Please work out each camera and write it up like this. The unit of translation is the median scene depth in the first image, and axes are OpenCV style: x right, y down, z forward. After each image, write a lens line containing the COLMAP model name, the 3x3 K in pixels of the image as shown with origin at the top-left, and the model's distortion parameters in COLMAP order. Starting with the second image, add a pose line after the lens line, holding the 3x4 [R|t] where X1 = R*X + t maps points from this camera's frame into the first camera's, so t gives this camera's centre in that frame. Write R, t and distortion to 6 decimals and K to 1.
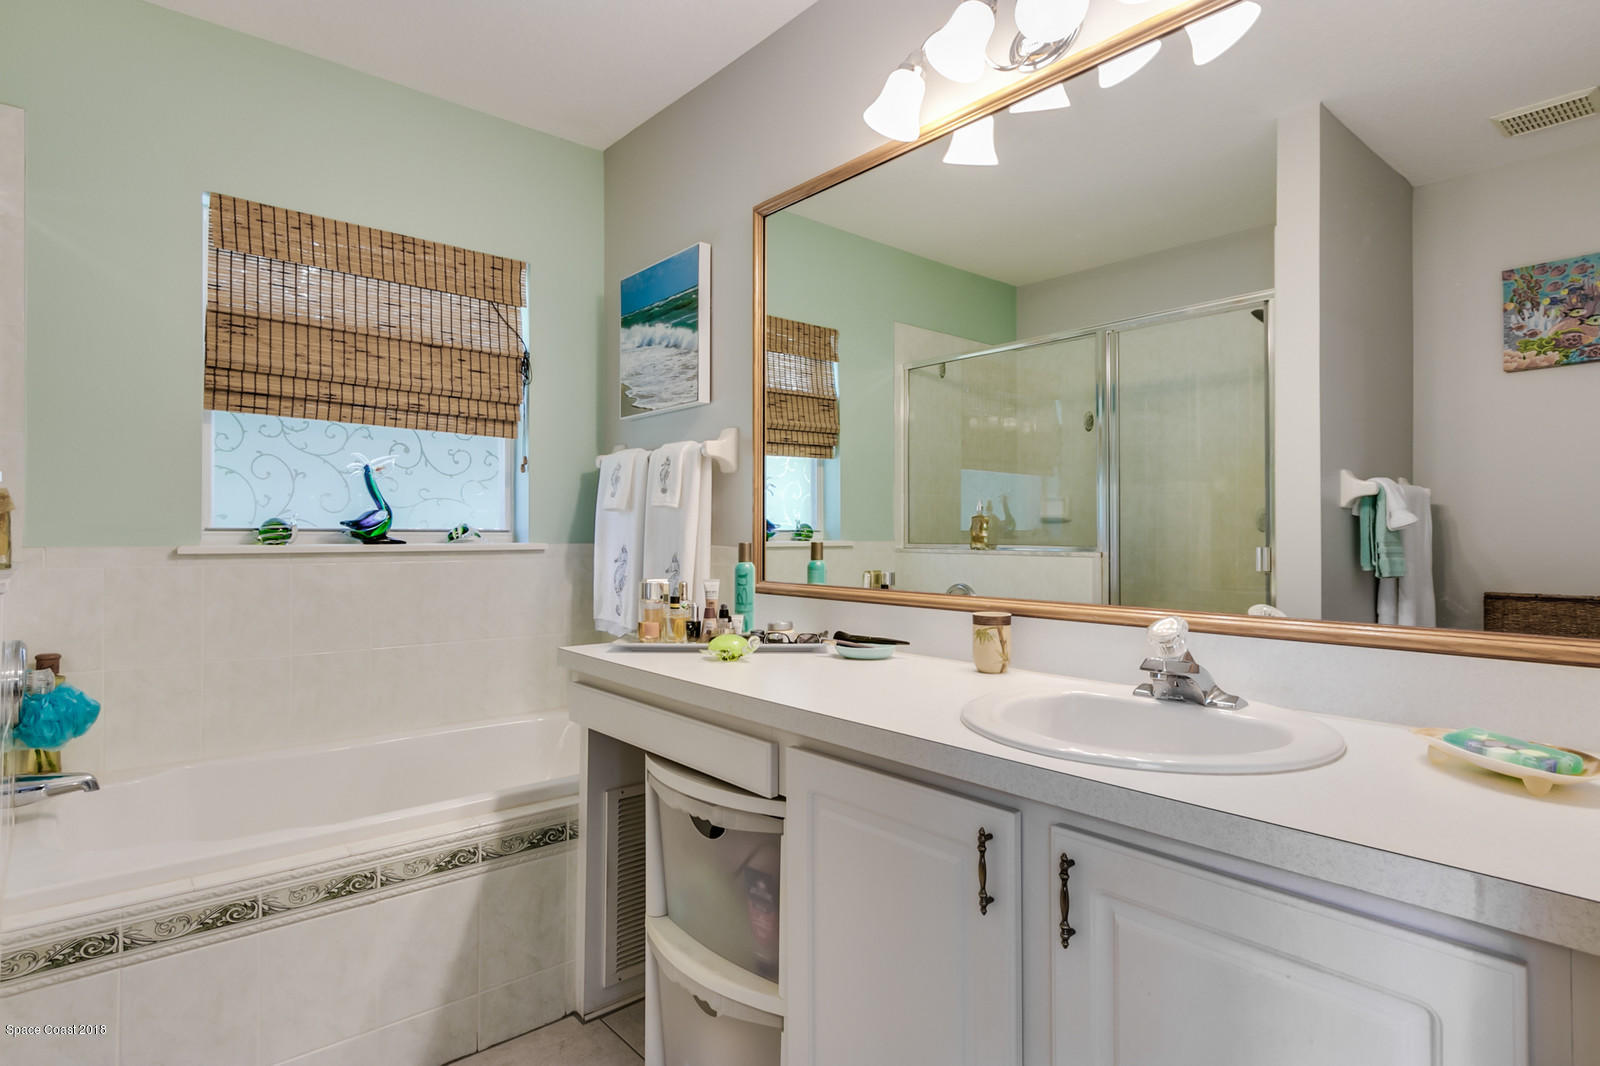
lens RADIAL K [[839.2, 0, 801.2], [0, 839.2, 532.3], [0, 0, 1]] dist [0.006711, -0.004140]
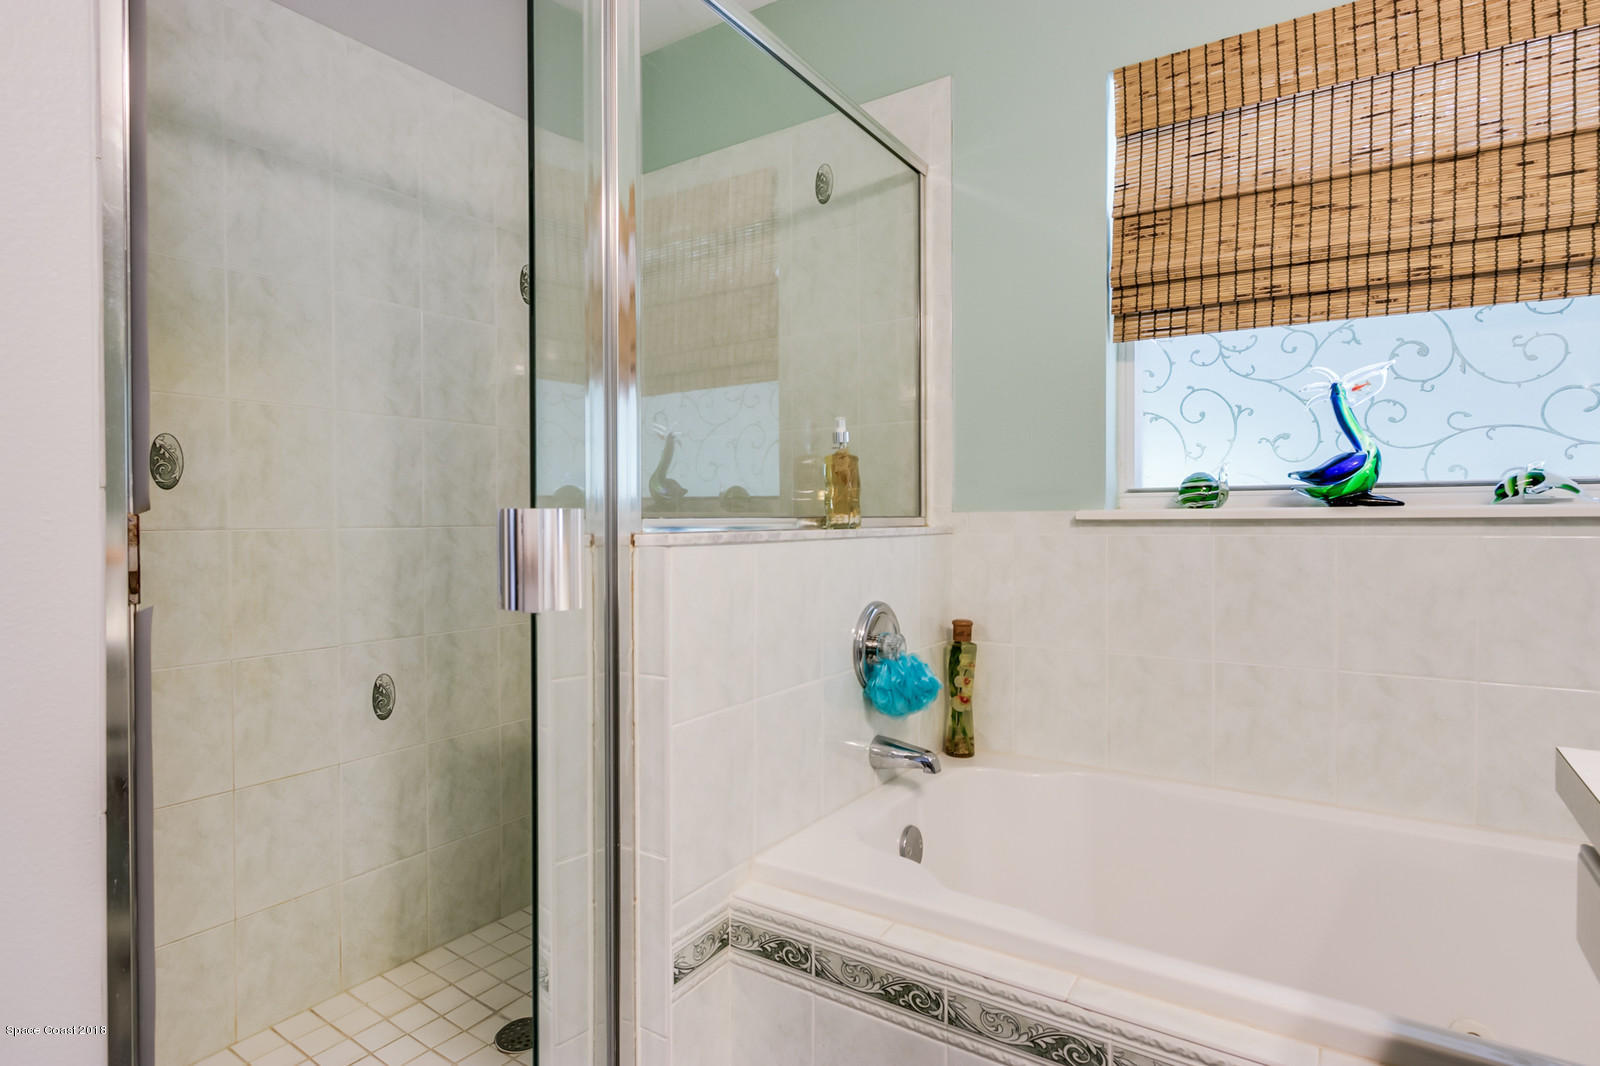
lens RADIAL K [[839.2, 0, 802.1], [0, 839.2, 530.0], [0, 0, 1]] dist [0.006711, -0.004140]
pose [[0.244224, 0.005863, -0.969701, 0.006610], [0.007365, 0.999942, 0.007901, 0.024283], [0.969691, -0.009072, 0.244167, 0.462689]]
